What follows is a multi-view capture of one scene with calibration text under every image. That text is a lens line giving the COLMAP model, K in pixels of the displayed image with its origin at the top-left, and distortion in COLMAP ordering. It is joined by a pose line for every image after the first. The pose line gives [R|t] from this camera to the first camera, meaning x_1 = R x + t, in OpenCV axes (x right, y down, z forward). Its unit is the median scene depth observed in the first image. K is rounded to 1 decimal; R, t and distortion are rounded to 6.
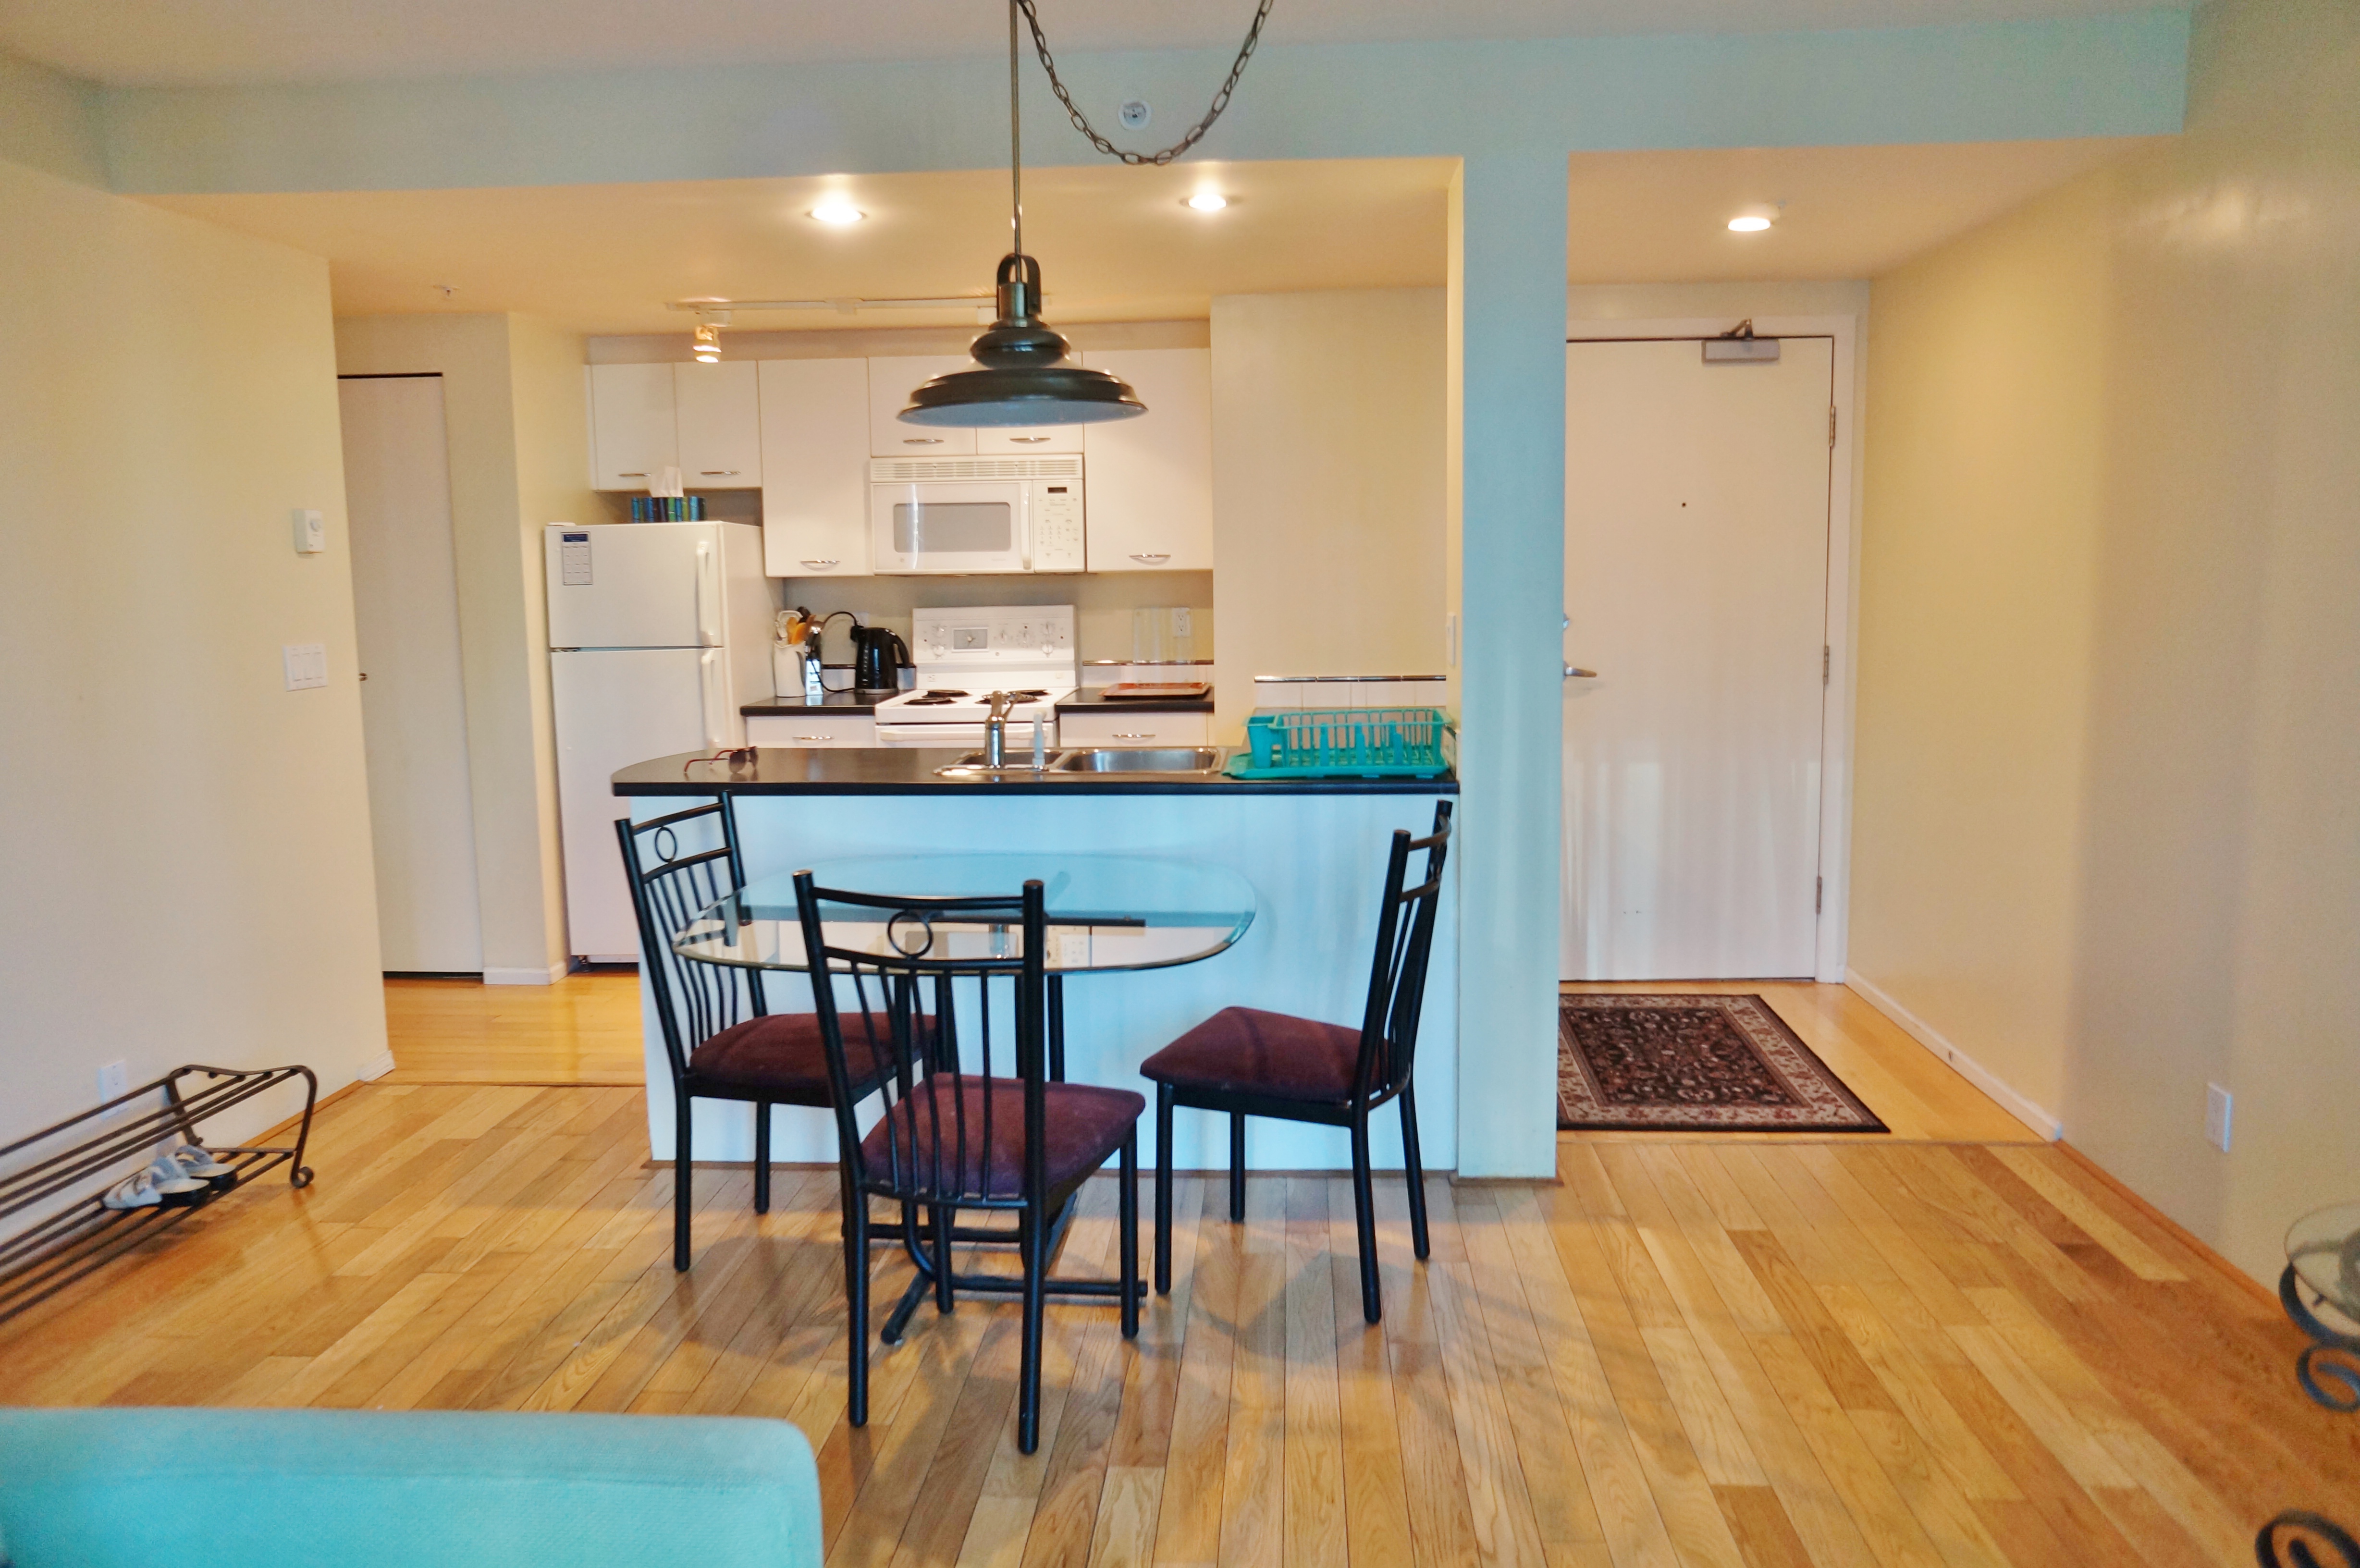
lens RADIAL K [[1692.2, 0, 1180.0], [0, 1692.2, 784.0], [0, 0, 1]] dist [-0.003295, -0.000117]
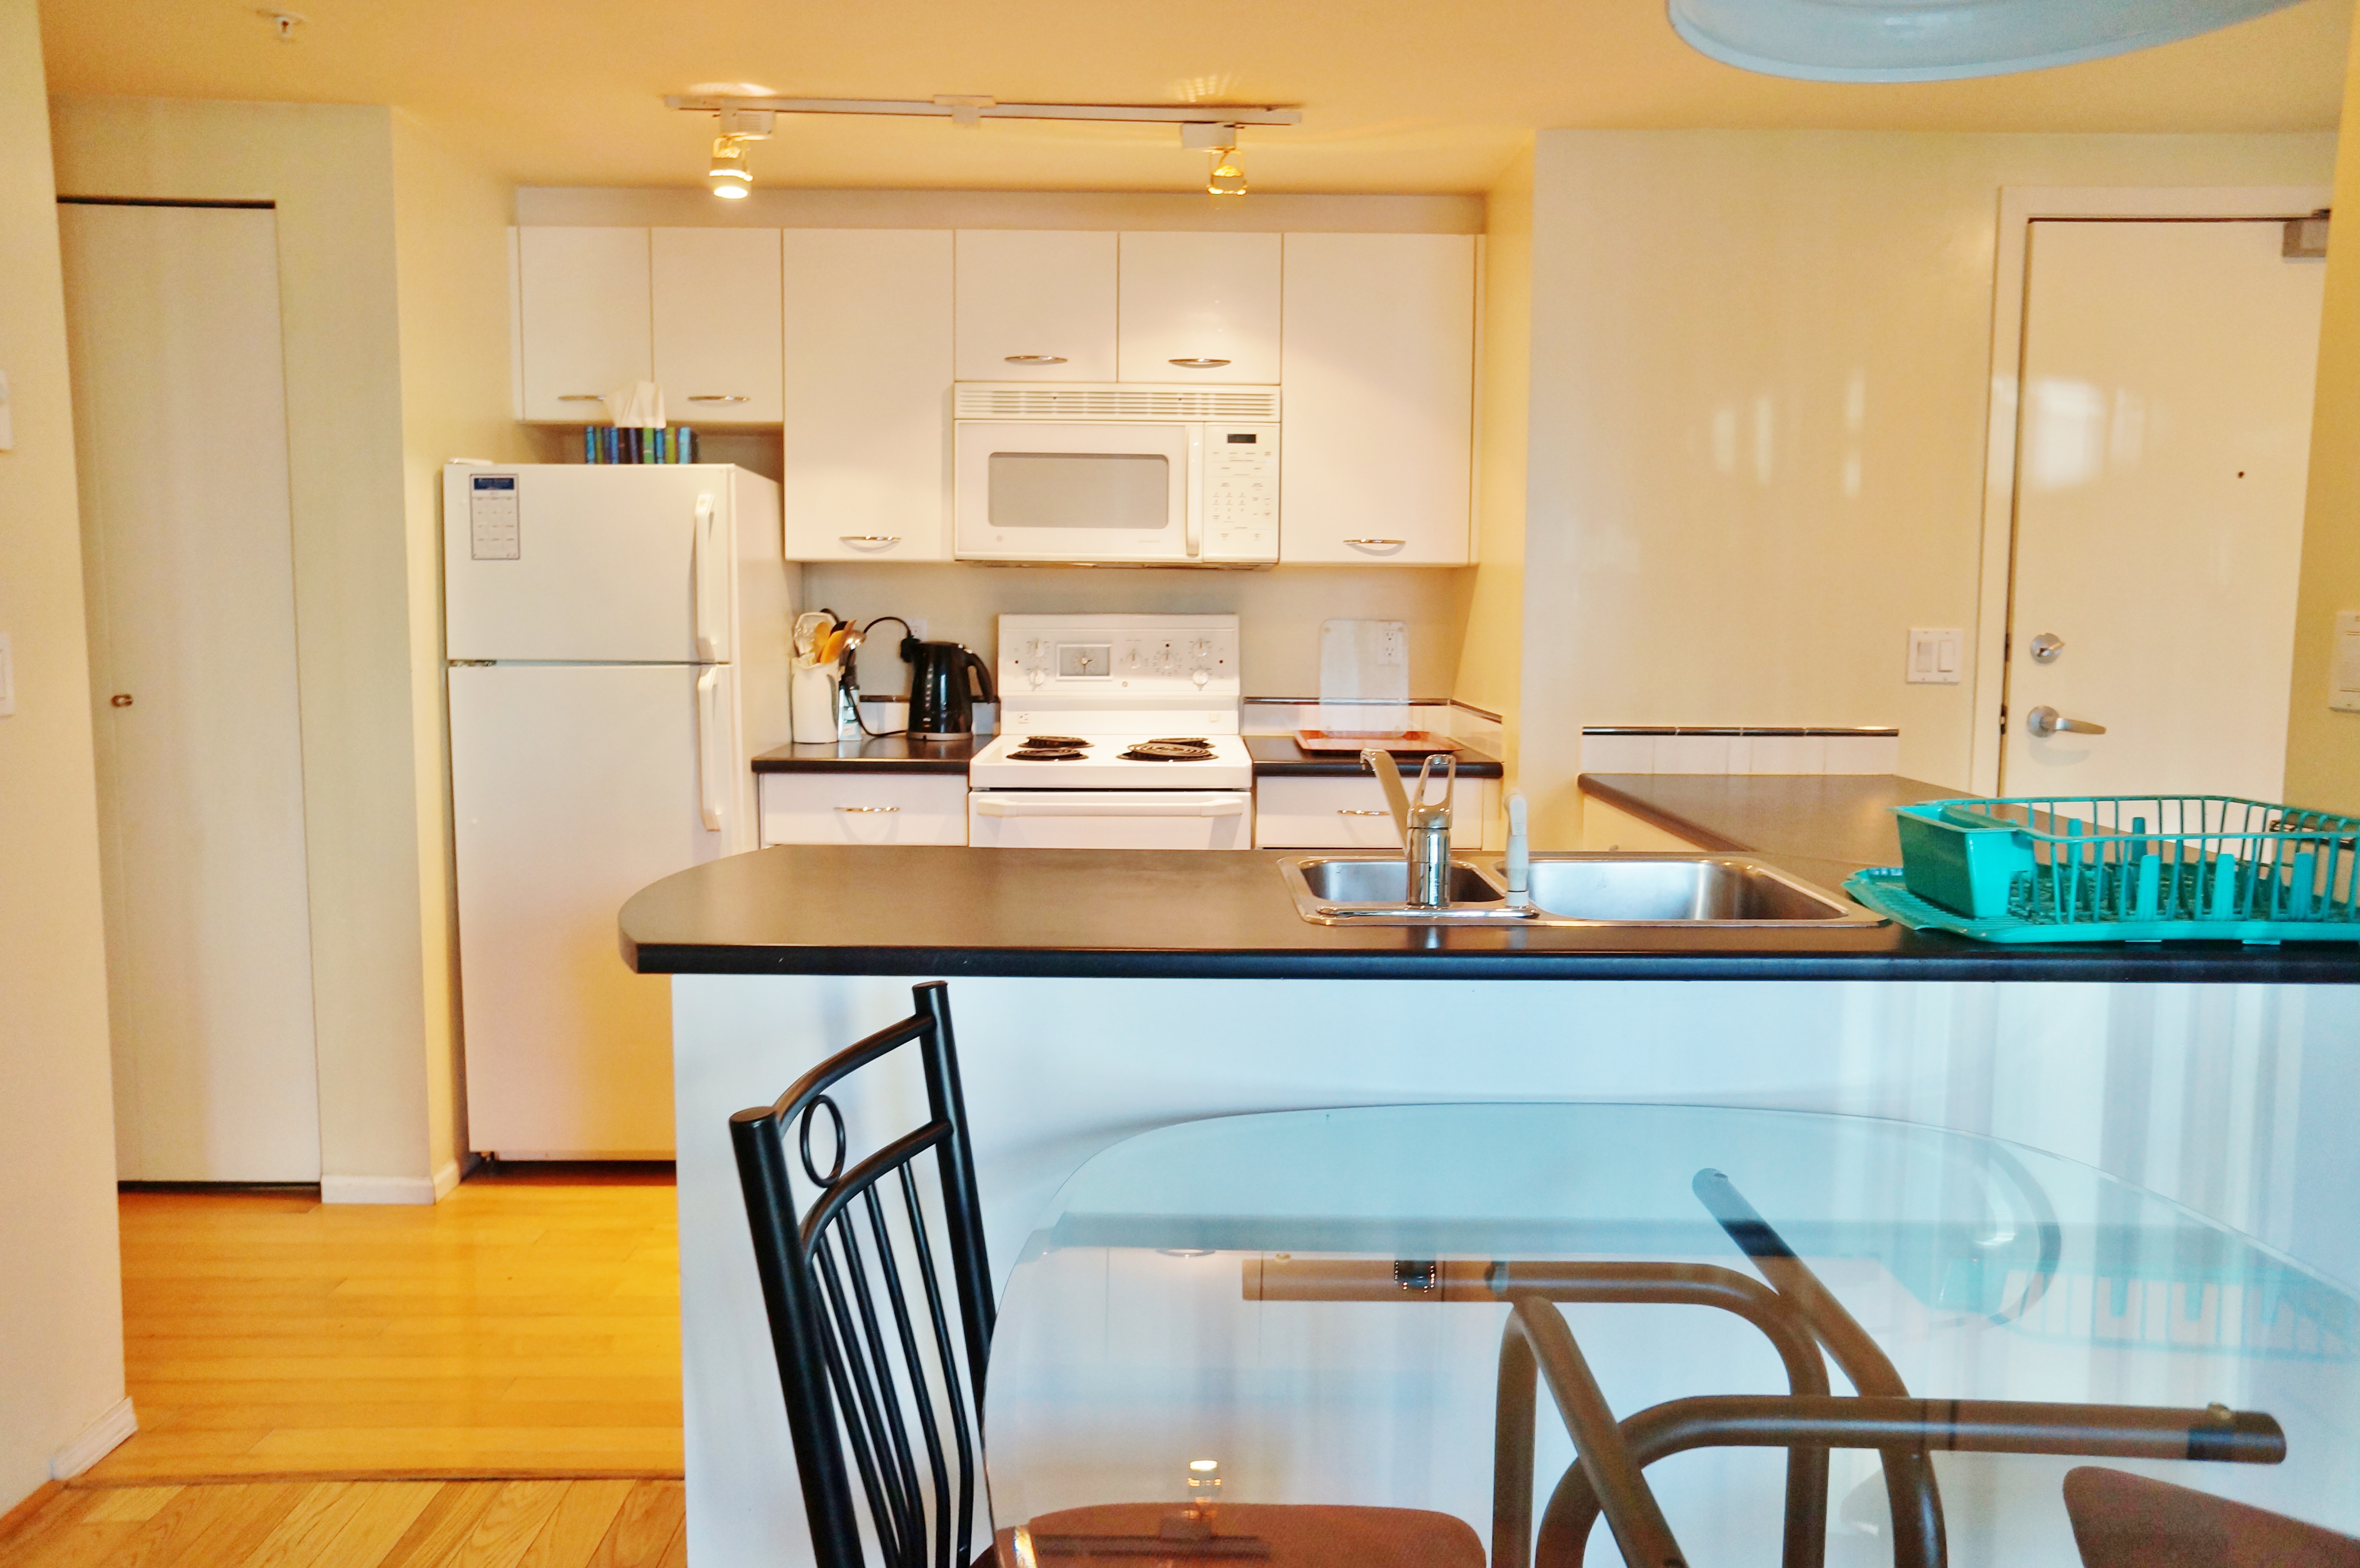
lens RADIAL K [[1677.8, 0, 1183.5], [0, 1677.8, 777.2], [0, 0, 1]] dist [0.010110, 0.005670]
pose [[0.996650, 0.014294, 0.080527, -0.146141], [-0.012012, 0.999514, -0.028758, -0.021861], [-0.080899, 0.027694, 0.996338, 0.349636]]
